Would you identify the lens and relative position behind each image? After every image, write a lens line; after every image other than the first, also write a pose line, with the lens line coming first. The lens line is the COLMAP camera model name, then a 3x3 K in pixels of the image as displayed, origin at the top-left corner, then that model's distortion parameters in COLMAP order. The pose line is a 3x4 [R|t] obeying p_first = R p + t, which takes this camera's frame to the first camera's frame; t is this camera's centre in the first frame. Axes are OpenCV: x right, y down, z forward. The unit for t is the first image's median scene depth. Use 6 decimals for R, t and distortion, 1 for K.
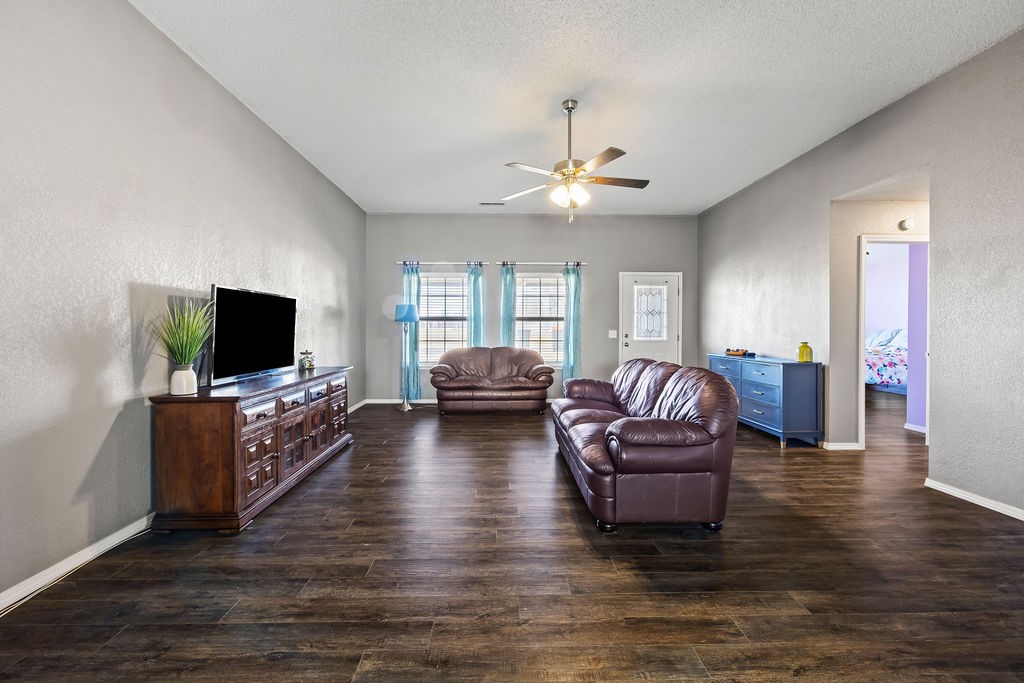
lens RADIAL K [[410.3, 0, 511.3], [0, 410.3, 331.3], [0, 0, 1]] dist [-0.004376, 0.000942]
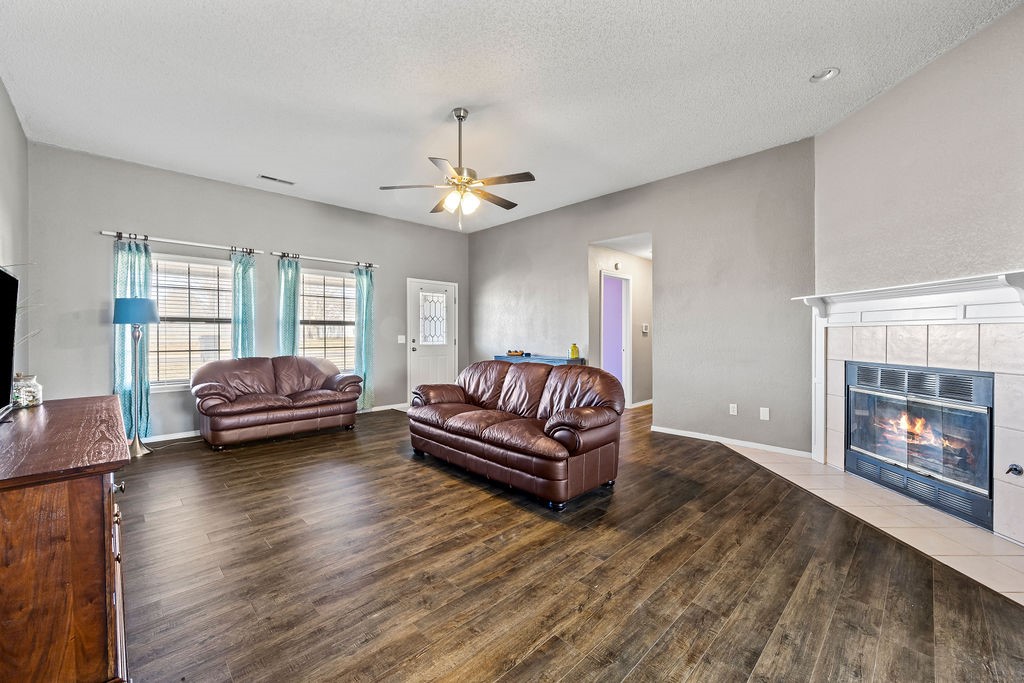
lens RADIAL K [[410.3, 0, 497.0], [0, 410.3, 338.2], [0, 0, 1]] dist [-0.004376, 0.000942]
pose [[0.736947, -0.008047, 0.675903, -0.339926], [0.004606, 0.999966, 0.006883, -0.002029], [-0.675935, -0.001959, 0.736959, 0.135514]]
